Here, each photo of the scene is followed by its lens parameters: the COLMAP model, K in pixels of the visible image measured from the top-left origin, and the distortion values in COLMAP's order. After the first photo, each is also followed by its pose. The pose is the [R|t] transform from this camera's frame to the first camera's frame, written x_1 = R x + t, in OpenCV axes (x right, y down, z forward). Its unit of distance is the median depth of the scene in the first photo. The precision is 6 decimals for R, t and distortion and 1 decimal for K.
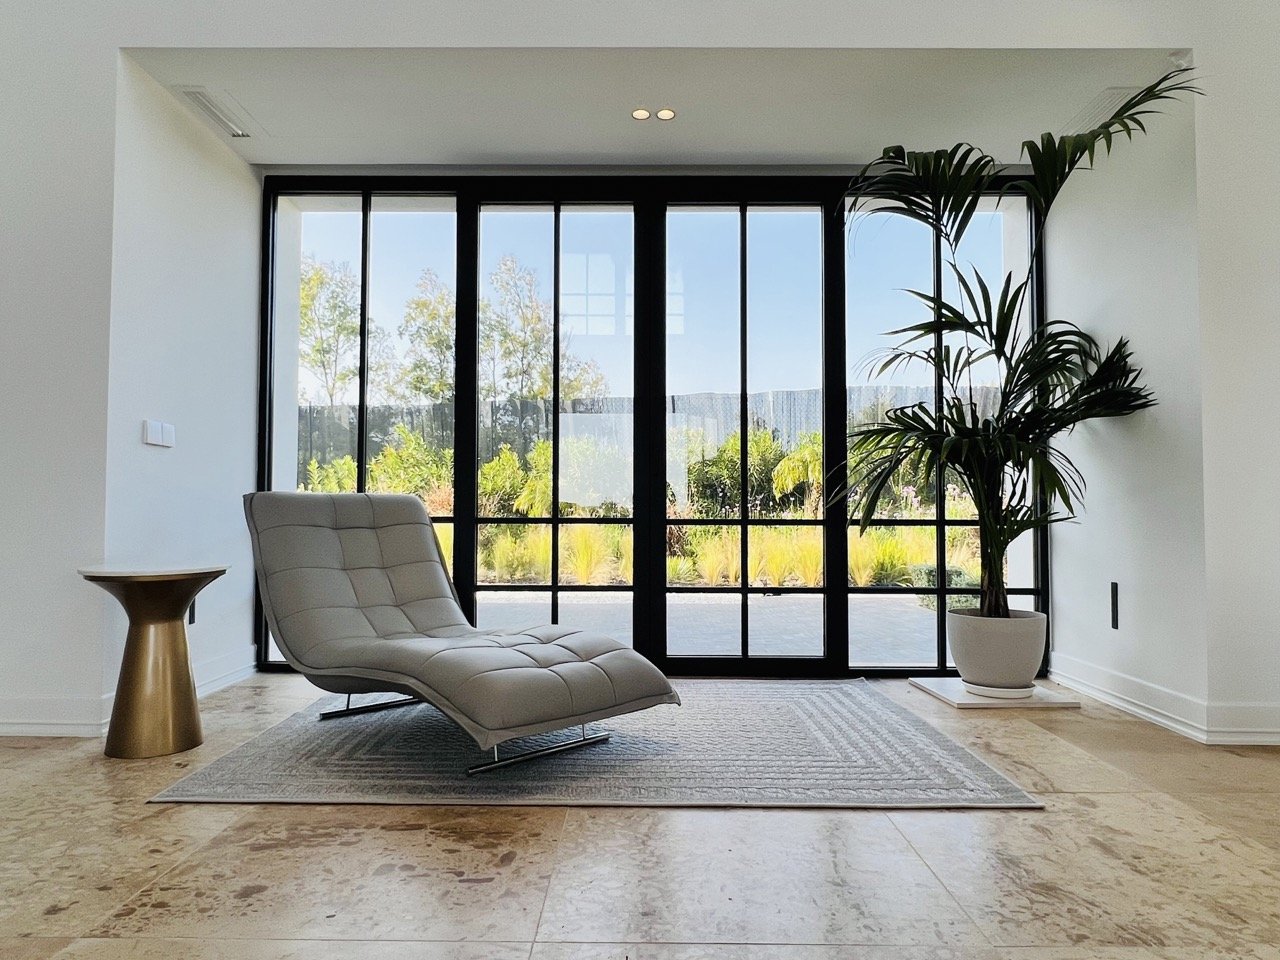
lens RADIAL K [[808.7, 0, 640.0], [0, 808.7, 480.0], [0, 0, 1]] dist [-0.000703, -0.000840]
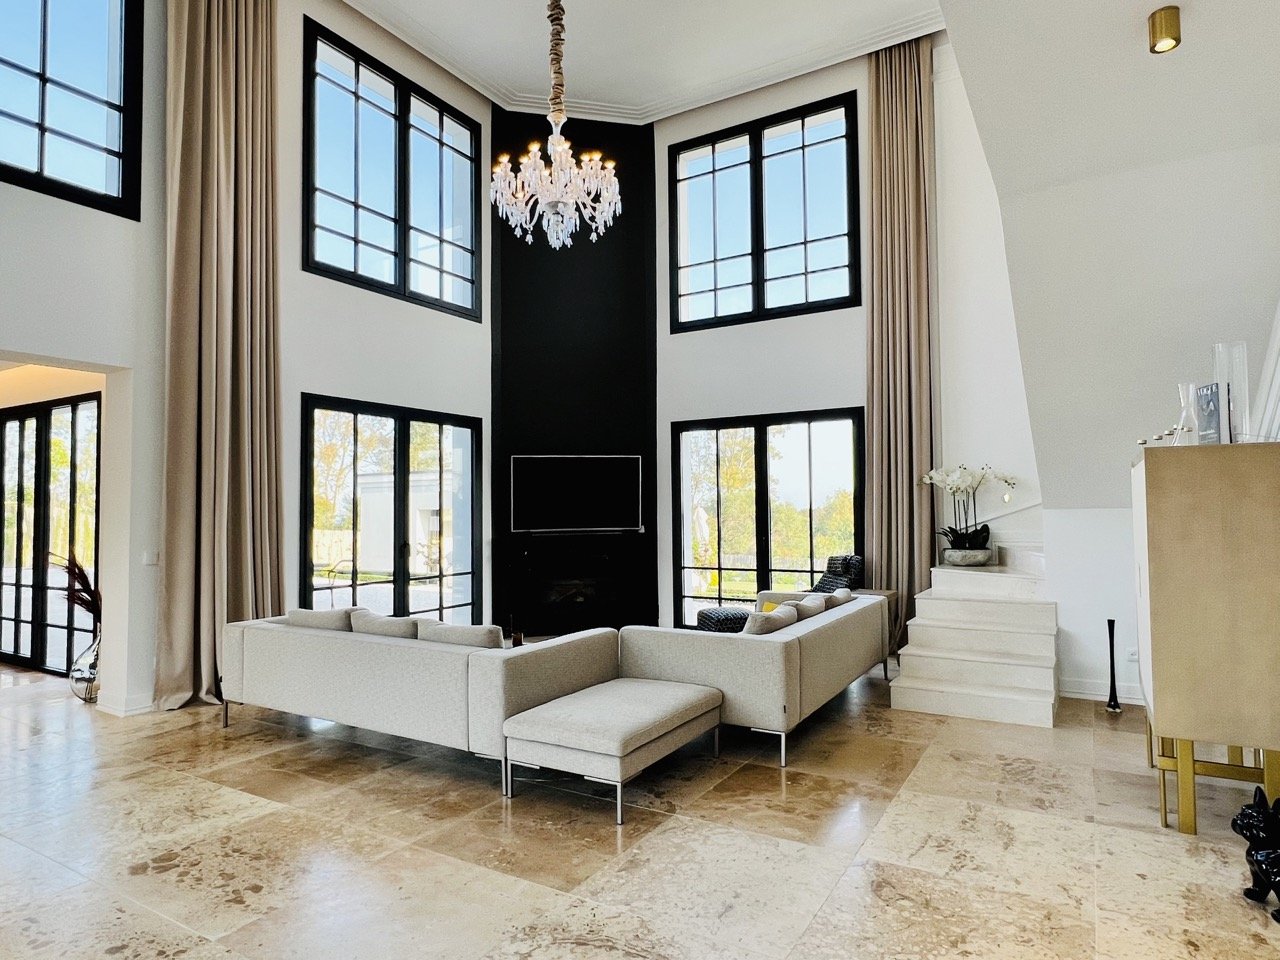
lens RADIAL K [[755.3, 0, 640.0], [0, 755.3, 480.0], [0, 0, 1]] dist [-0.002021, -0.002043]
pose [[-0.861547, 0.024540, 0.507084, -0.971732], [-0.016562, 0.996941, -0.076386, -0.141326], [-0.507407, -0.074208, -0.858505, 0.825964]]
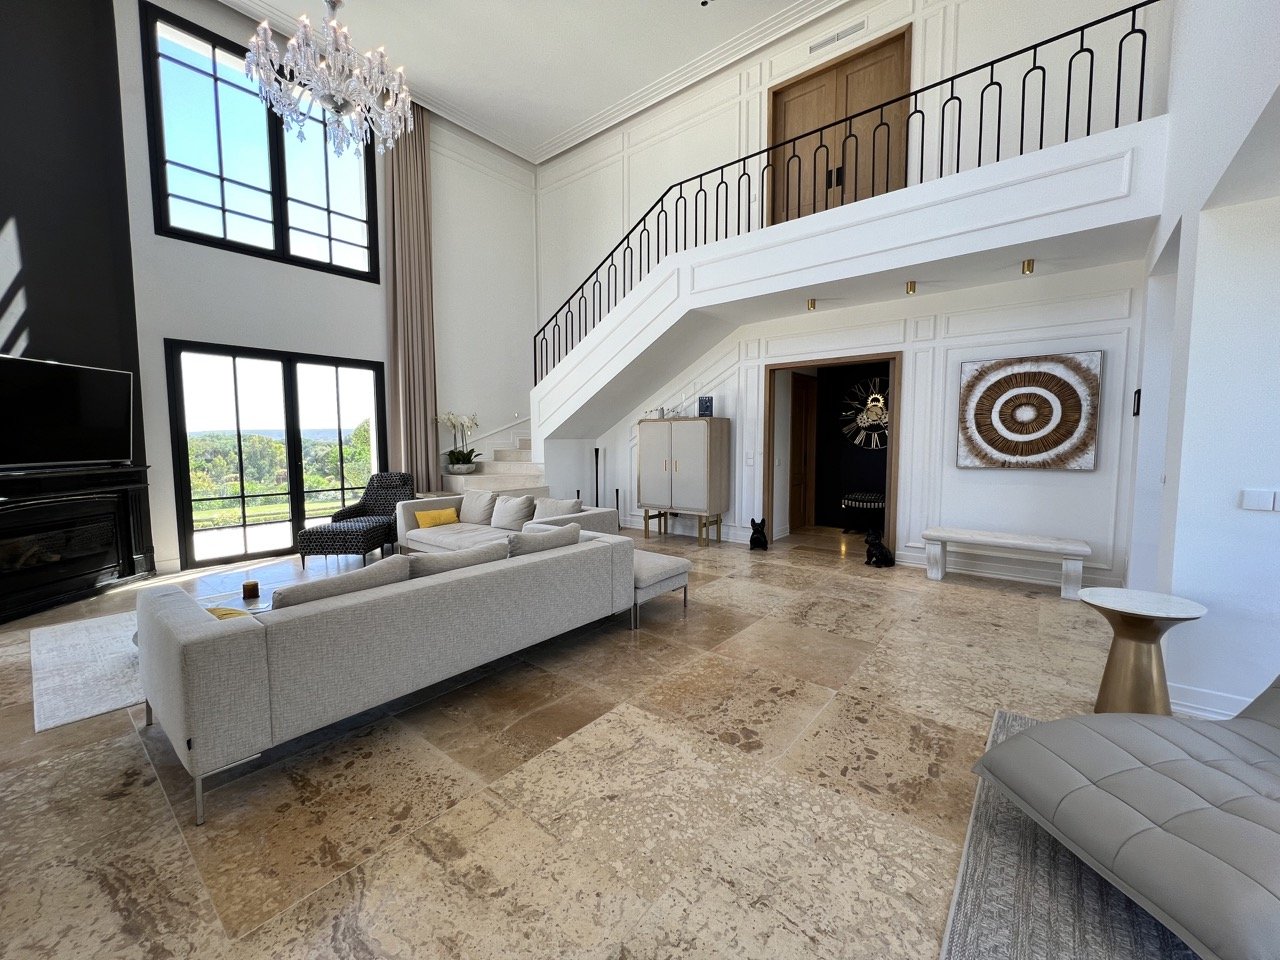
lens RADIAL K [[511.3, 0, 638.5], [0, 511.3, 479.0], [0, 0, 1]] dist [-0.003073, -0.000410]
pose [[-0.626941, 0.058680, -0.776854, 0.487672], [0.035680, 0.998276, 0.046611, -0.136704], [0.778249, 0.001504, -0.627953, 0.654036]]
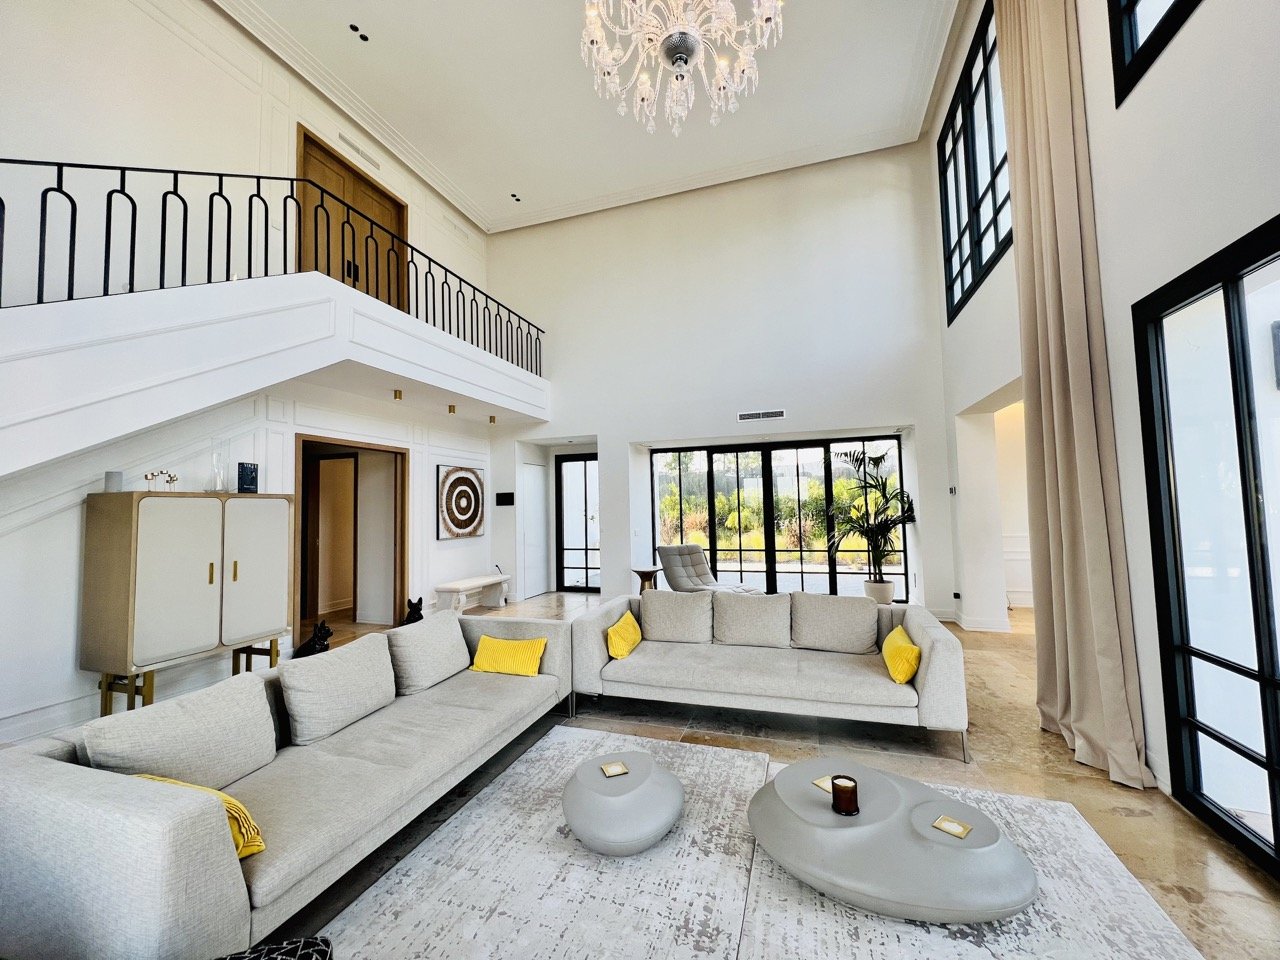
lens RADIAL K [[511.3, 0, 638.5], [0, 511.3, 479.0], [0, 0, 1]] dist [-0.003073, -0.000410]
pose [[0.949651, -0.043561, -0.310266, 0.173002], [0.040234, 0.999044, -0.017116, -0.240721], [0.310714, 0.003771, 0.950496, -1.197985]]
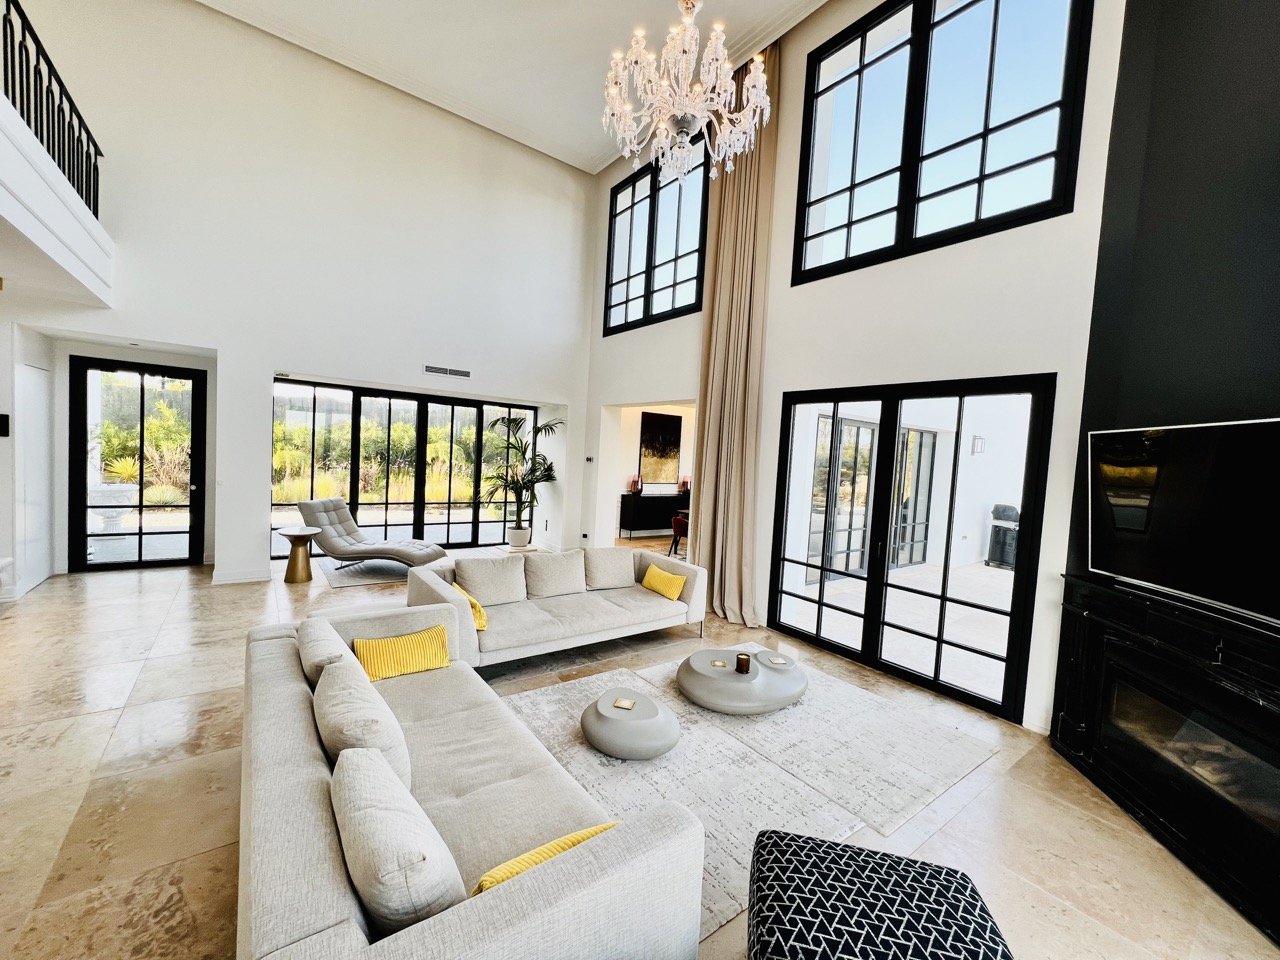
lens RADIAL K [[511.3, 0, 638.5], [0, 511.3, 479.0], [0, 0, 1]] dist [-0.003073, -0.000410]
pose [[0.795321, 0.009627, 0.606112, -0.575026], [-0.080584, 0.992679, 0.089972, -0.325714], [-0.600808, -0.120399, 0.790275, -1.216775]]
